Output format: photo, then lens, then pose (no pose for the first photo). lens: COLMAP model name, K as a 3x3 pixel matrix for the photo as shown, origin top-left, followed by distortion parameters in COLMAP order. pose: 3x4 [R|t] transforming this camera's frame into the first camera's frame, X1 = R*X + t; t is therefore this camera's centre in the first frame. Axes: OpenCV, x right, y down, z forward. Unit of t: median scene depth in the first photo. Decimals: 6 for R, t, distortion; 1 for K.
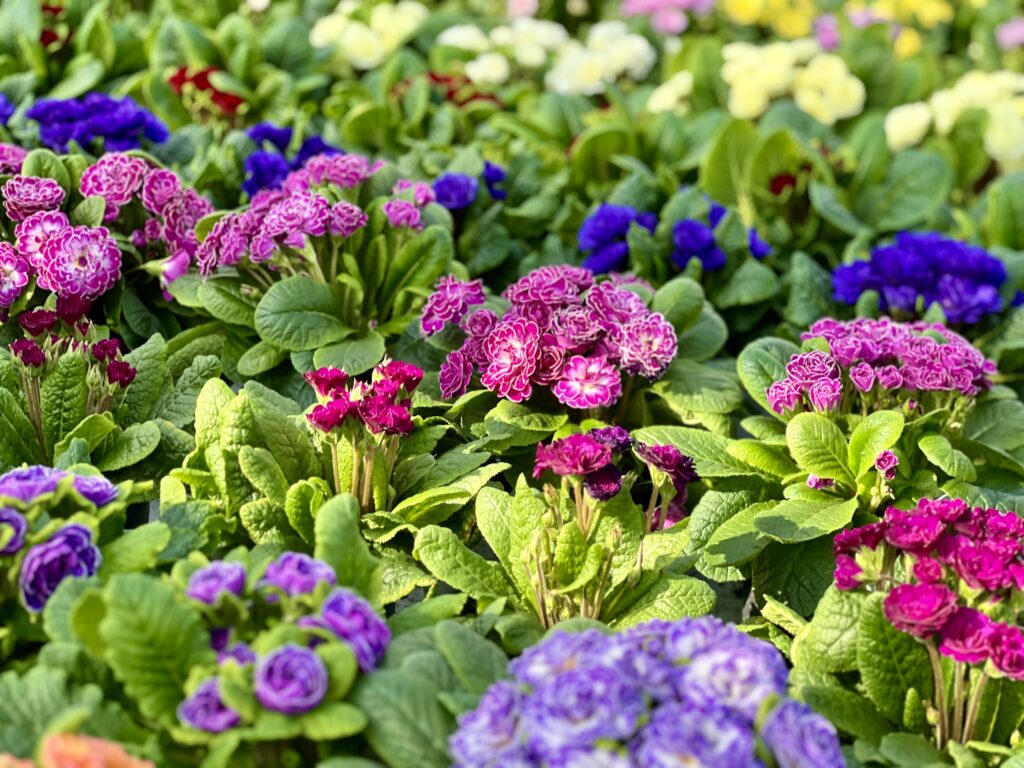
lens RADIAL K [[2288.4, 0, 501.6], [0, 2288.4, 328.4], [0, 0, 1]] dist [-0.195566, 5.472710]
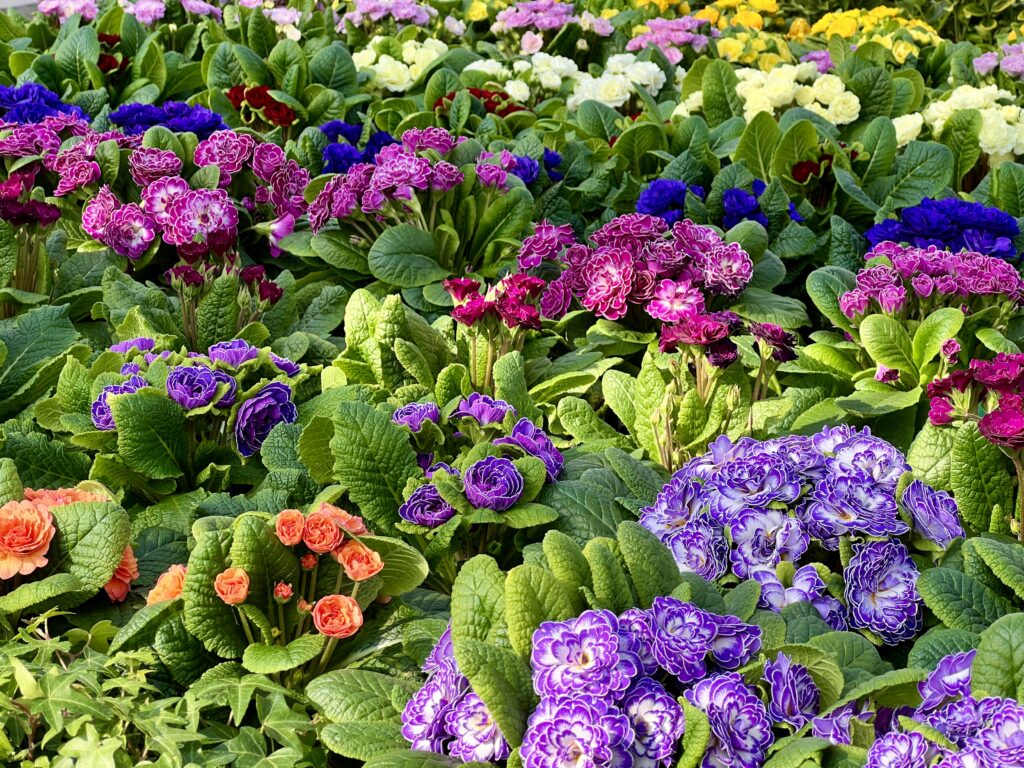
lens RADIAL K [[2282.9, 0, 512.0], [0, 2282.9, 384.0], [0, 0, 1]] dist [-0.196287, 5.581710]
pose [[0.998408, -0.003814, 0.056267, -0.109049], [0.005946, 0.999269, -0.037766, 0.107576], [-0.056082, 0.038041, 0.997701, -0.135582]]
